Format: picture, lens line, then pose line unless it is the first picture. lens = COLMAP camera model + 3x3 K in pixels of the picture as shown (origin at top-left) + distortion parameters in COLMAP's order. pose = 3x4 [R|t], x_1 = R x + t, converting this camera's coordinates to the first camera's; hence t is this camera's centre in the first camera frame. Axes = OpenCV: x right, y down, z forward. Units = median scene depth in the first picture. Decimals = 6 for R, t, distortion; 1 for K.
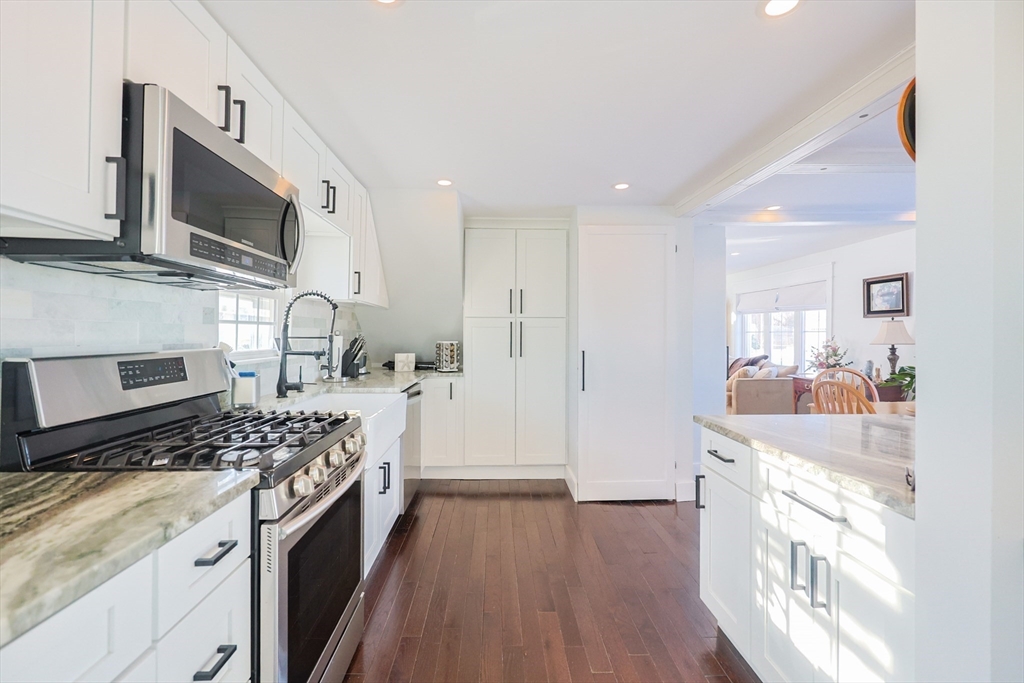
lens RADIAL K [[446.2, 0, 513.9], [0, 446.2, 338.8], [0, 0, 1]] dist [-0.004525, 0.000683]
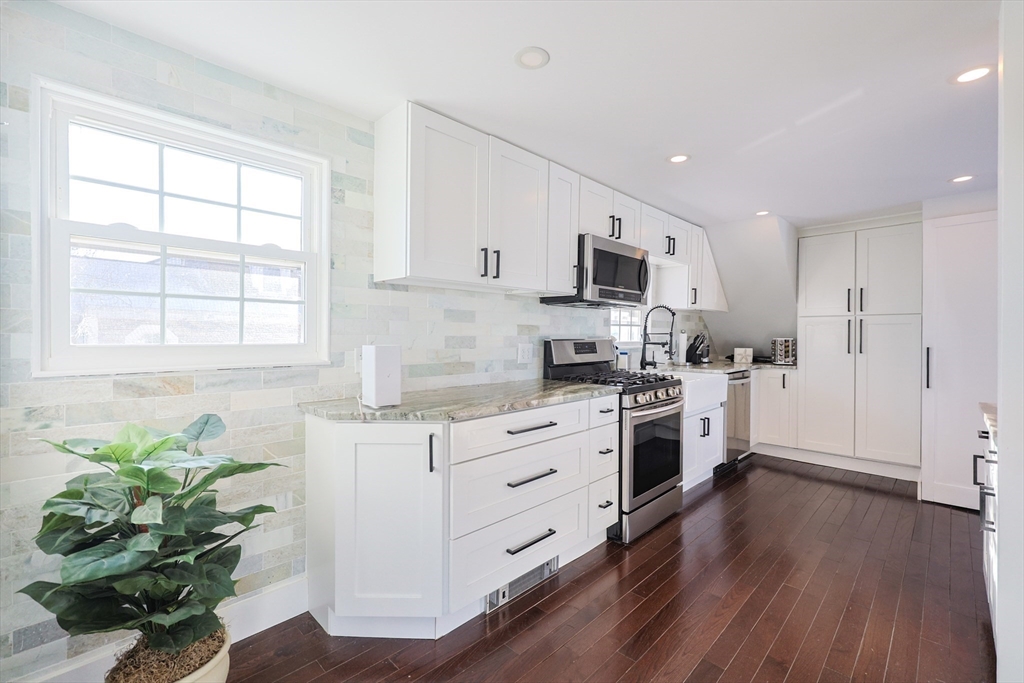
lens RADIAL K [[446.2, 0, 512.8], [0, 446.2, 342.0], [0, 0, 1]] dist [-0.004525, 0.000683]
pose [[0.686323, 0.007415, -0.727259, 0.361147], [-0.004613, 0.999972, 0.005842, 0.020423], [0.727283, -0.000654, 0.686338, -0.506170]]
